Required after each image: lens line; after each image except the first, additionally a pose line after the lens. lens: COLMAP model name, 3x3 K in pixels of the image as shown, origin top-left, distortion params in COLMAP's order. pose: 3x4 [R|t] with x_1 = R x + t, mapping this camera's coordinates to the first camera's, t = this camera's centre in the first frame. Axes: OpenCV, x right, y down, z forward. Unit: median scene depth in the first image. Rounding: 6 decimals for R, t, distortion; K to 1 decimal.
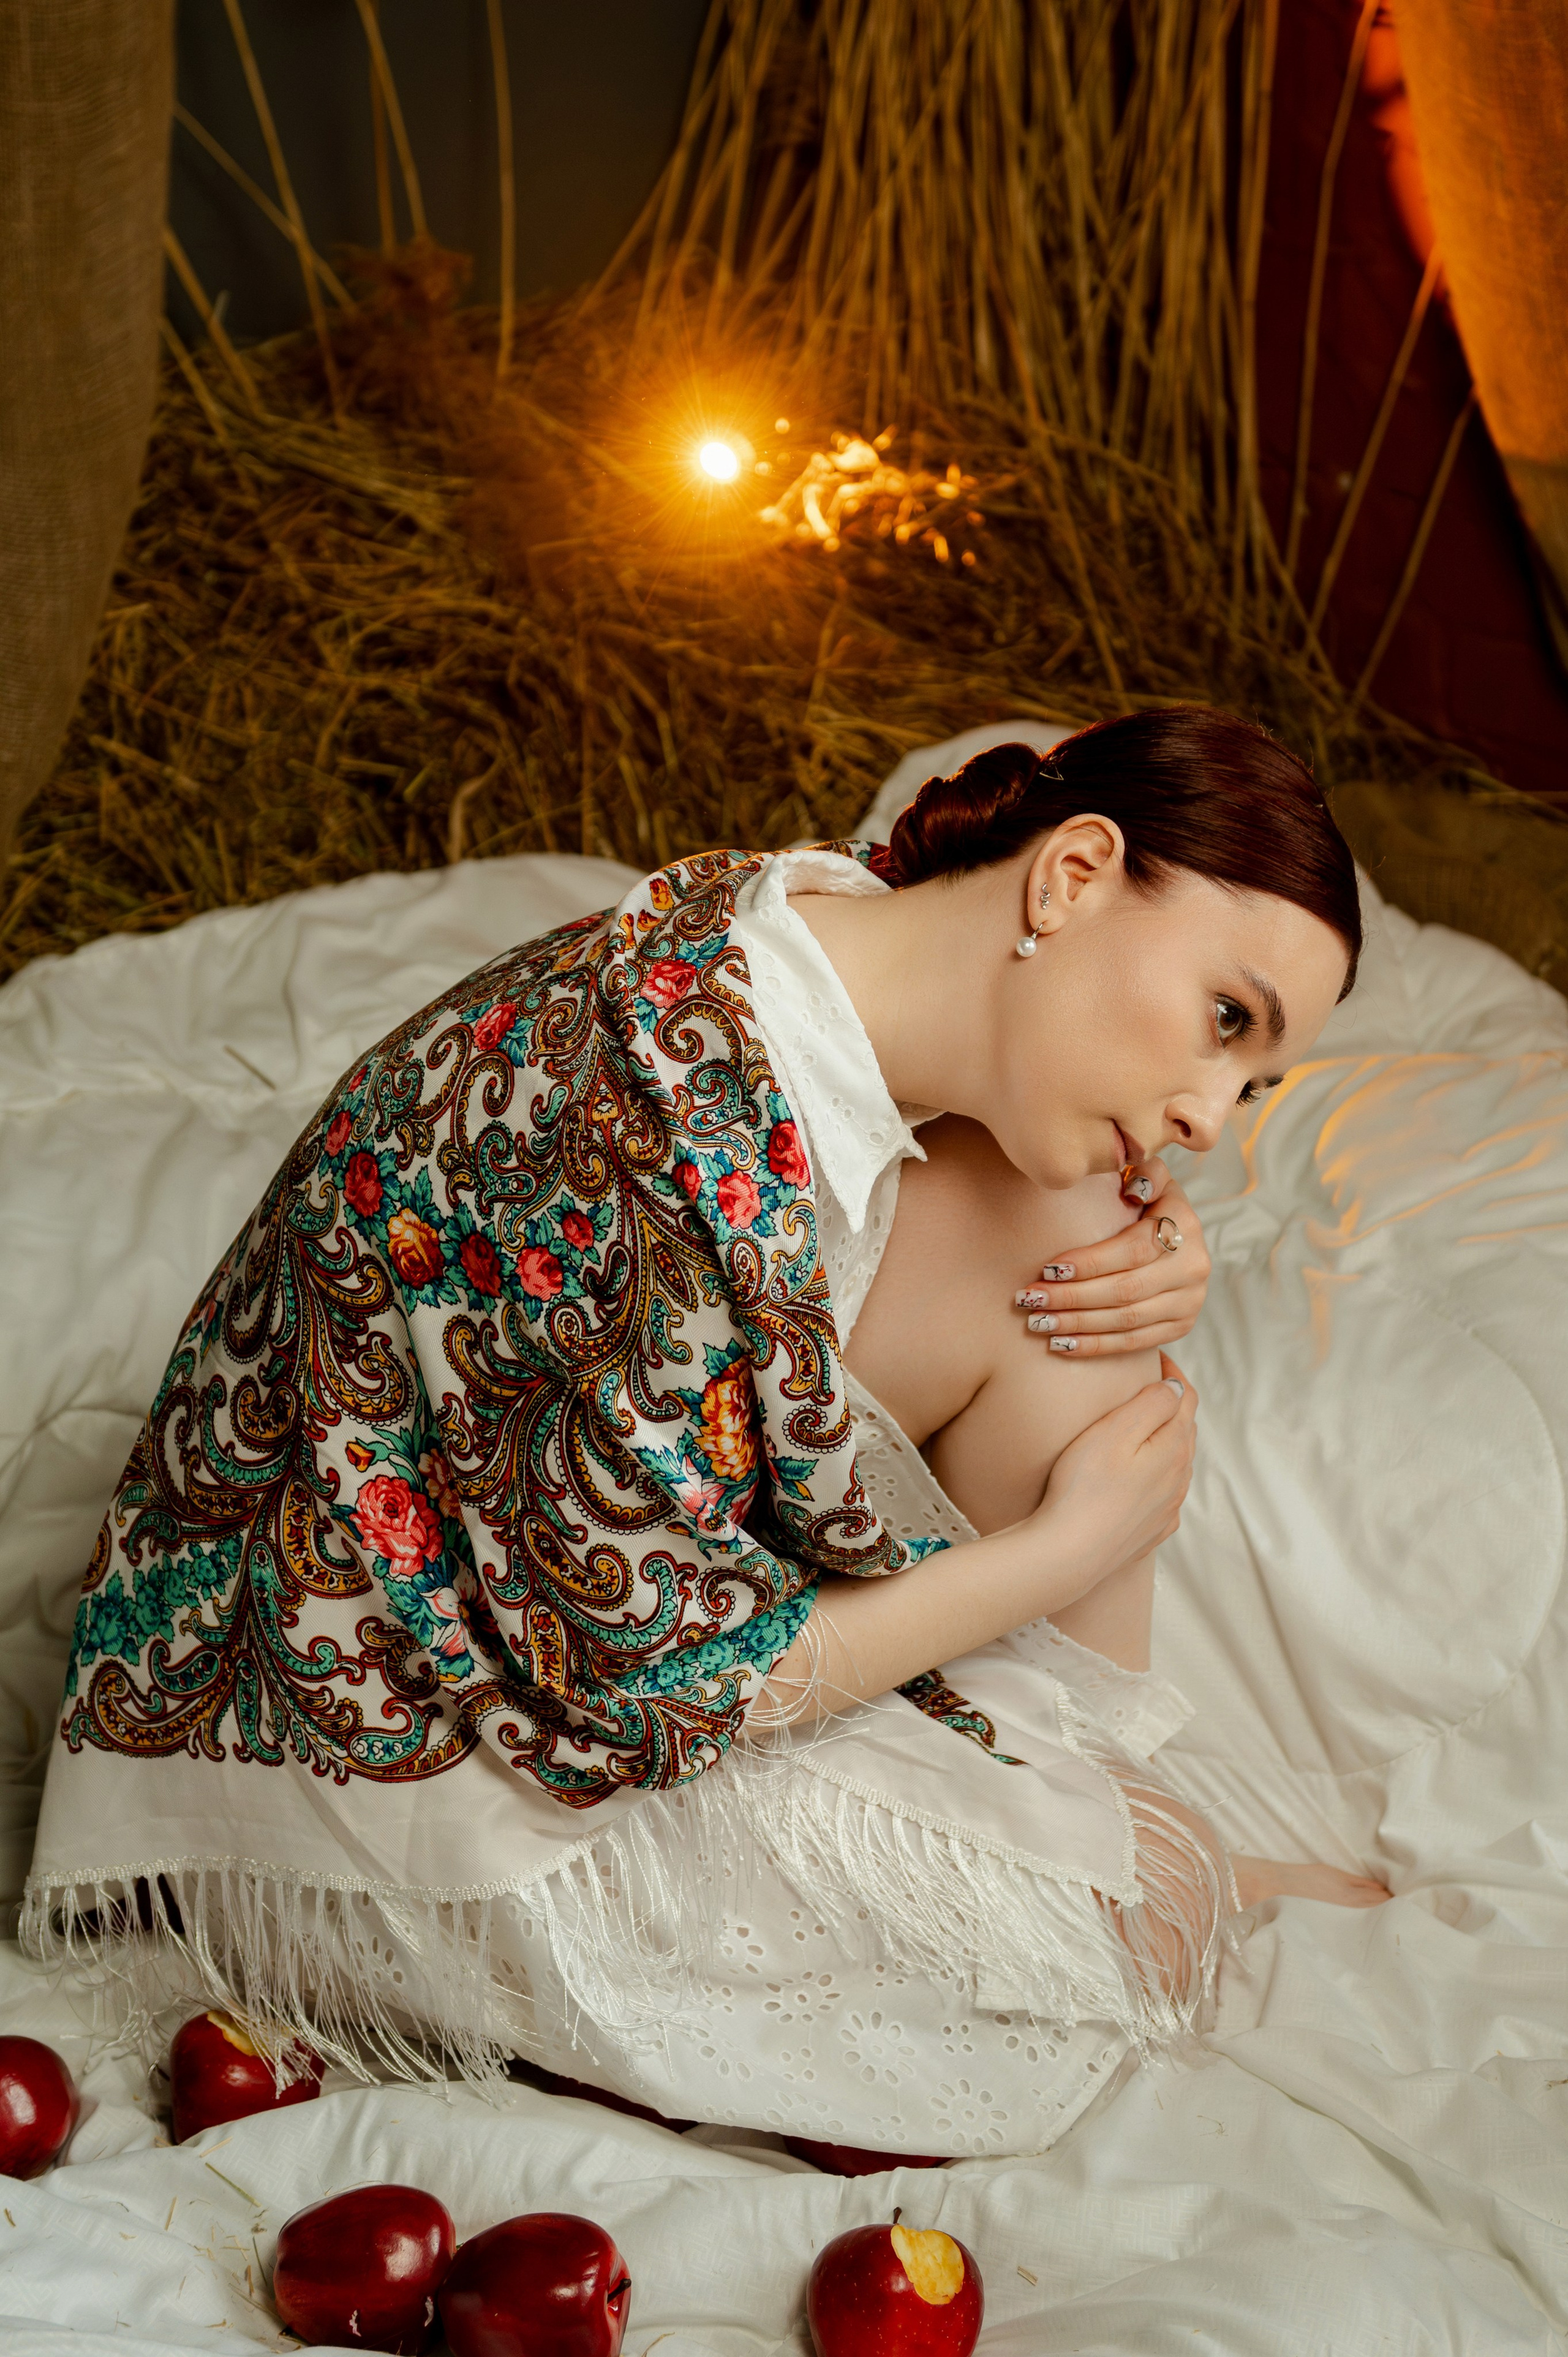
lens RADIAL K [[4116.1, 0, 769.2], [0, 4116.1, 1017.8], [0, 0, 1]] dist [0.045028, 0.000000]
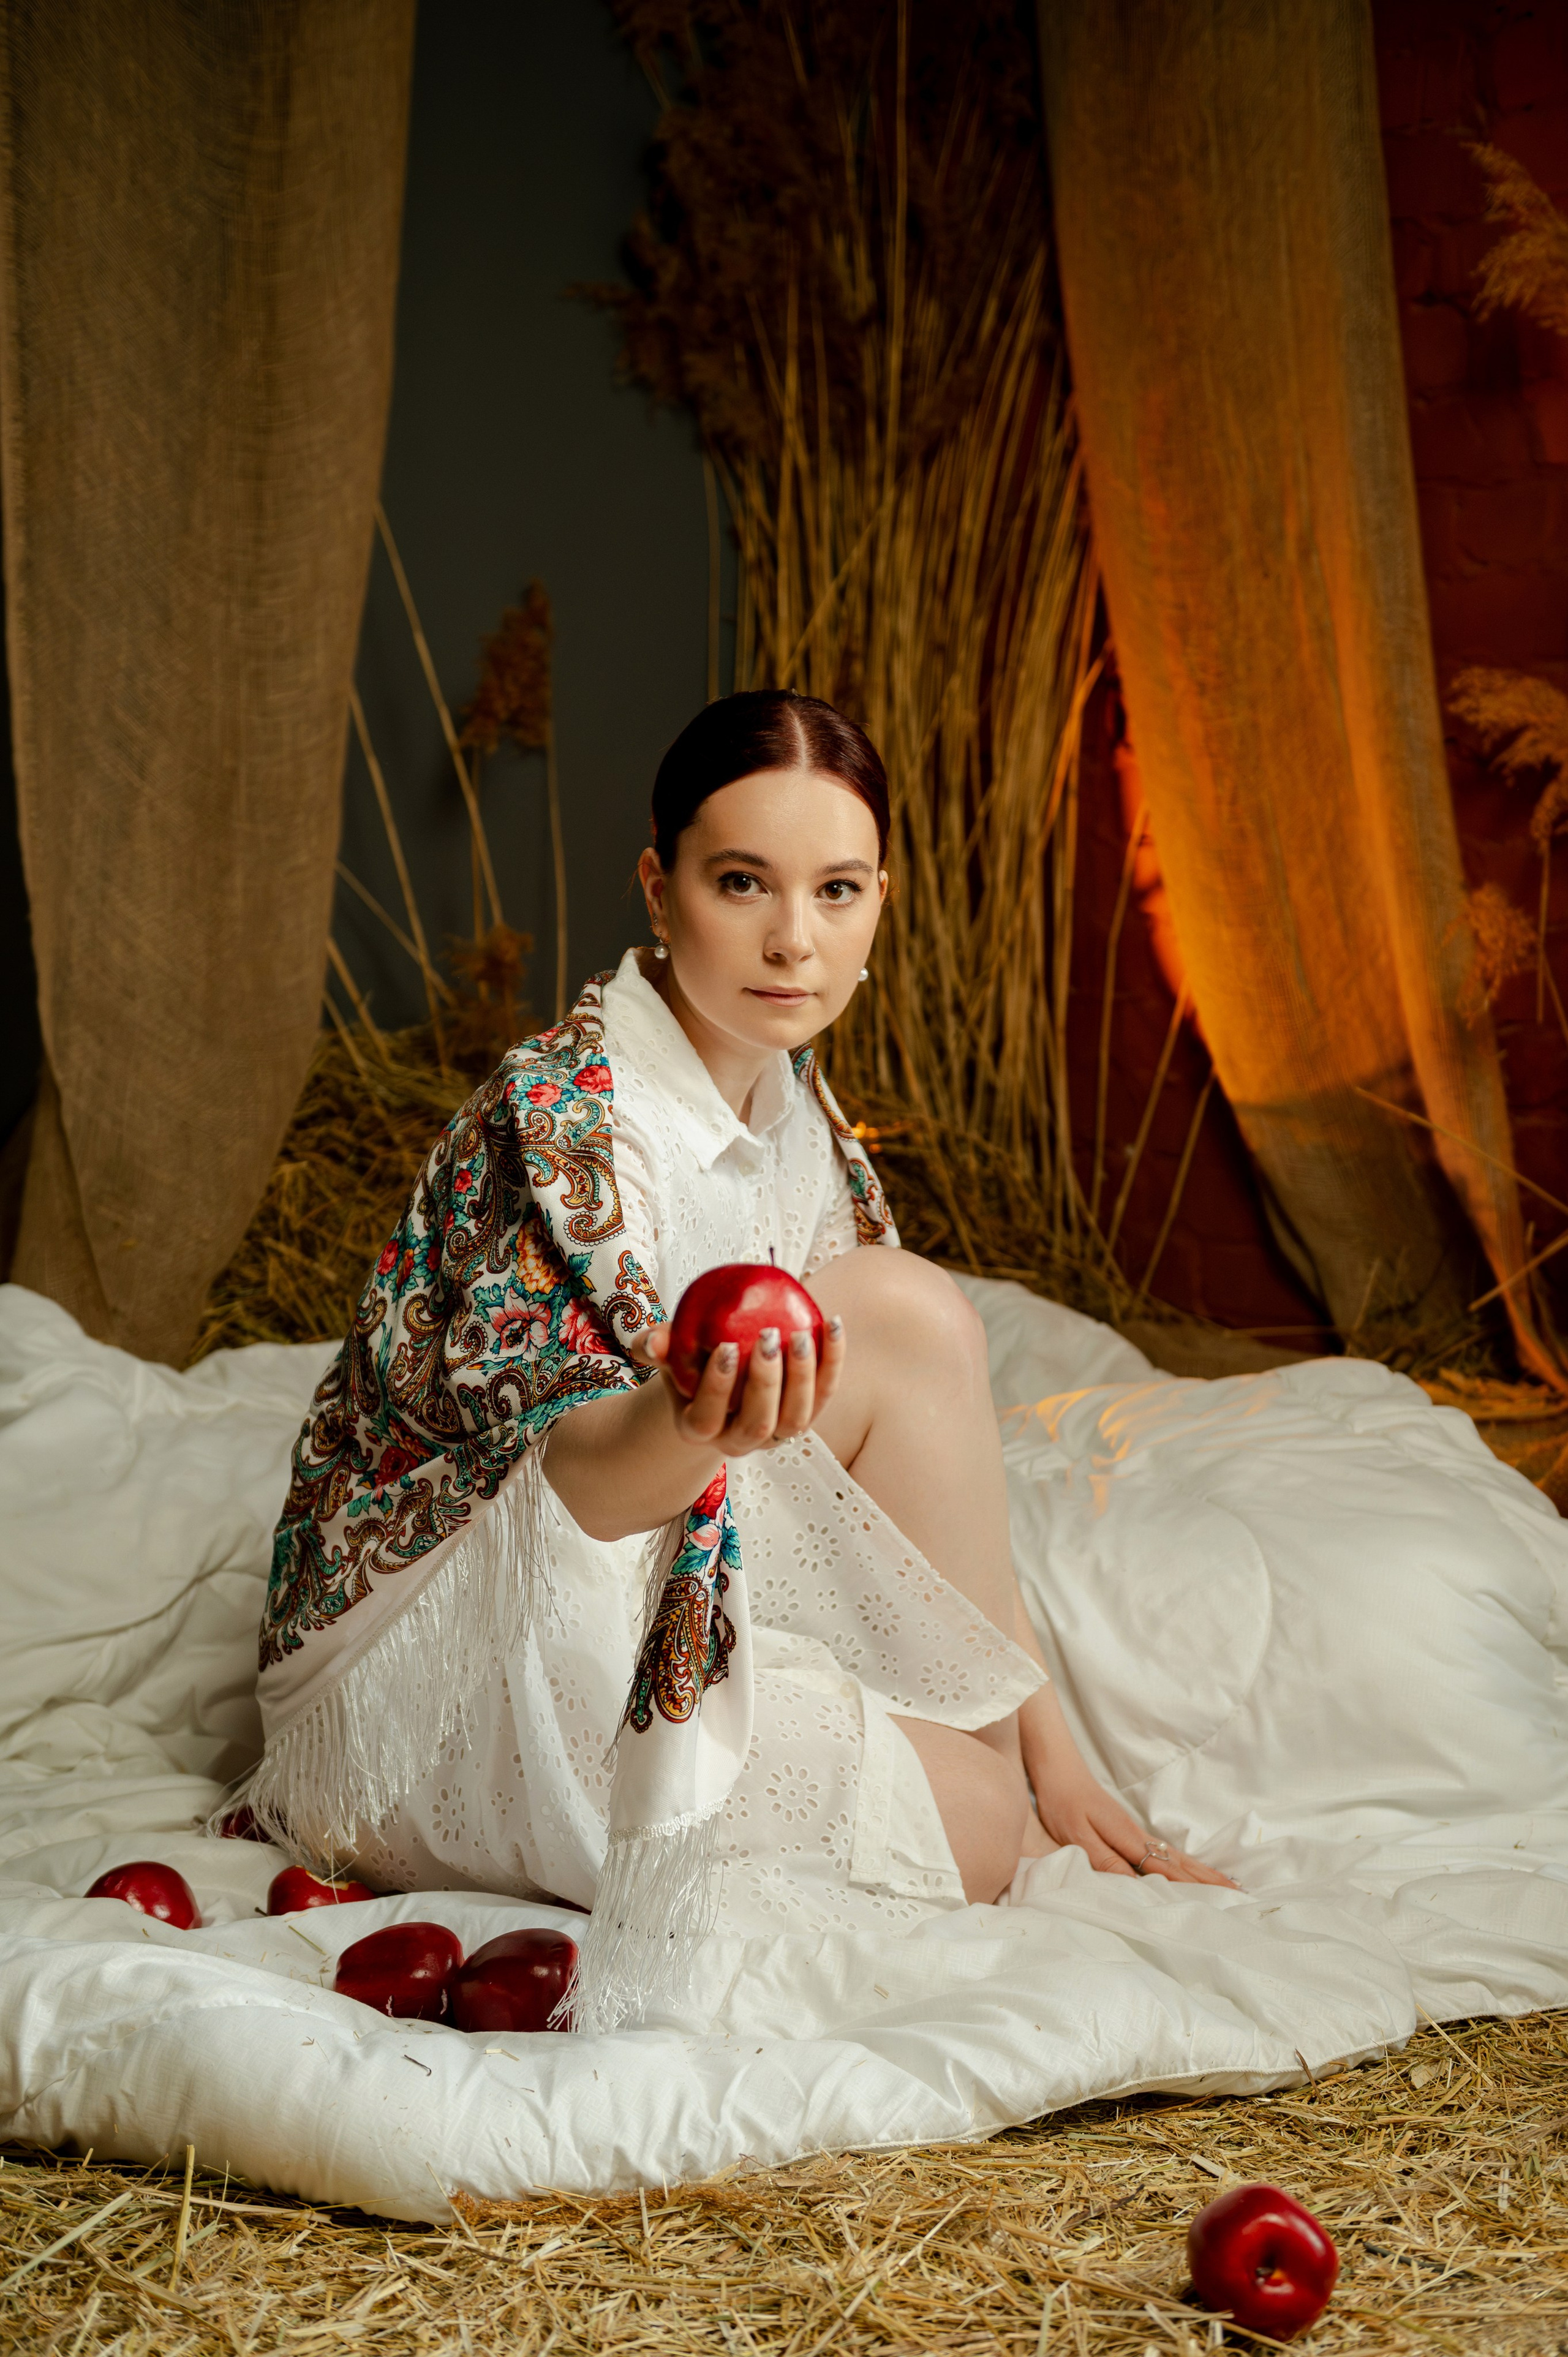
lens RADIAL K [[2938.2, 0, 754.3], [0, 2938.2, 1257.2], [0, 0, 1]] dist [0.071793, 0.000000]
pose [[0.999956, 0.006469, -0.006770, 0.014927], [-0.007914, 0.970335, -0.241633, 0.176710], [0.005006, 0.241676, 0.970344, -0.007869]]
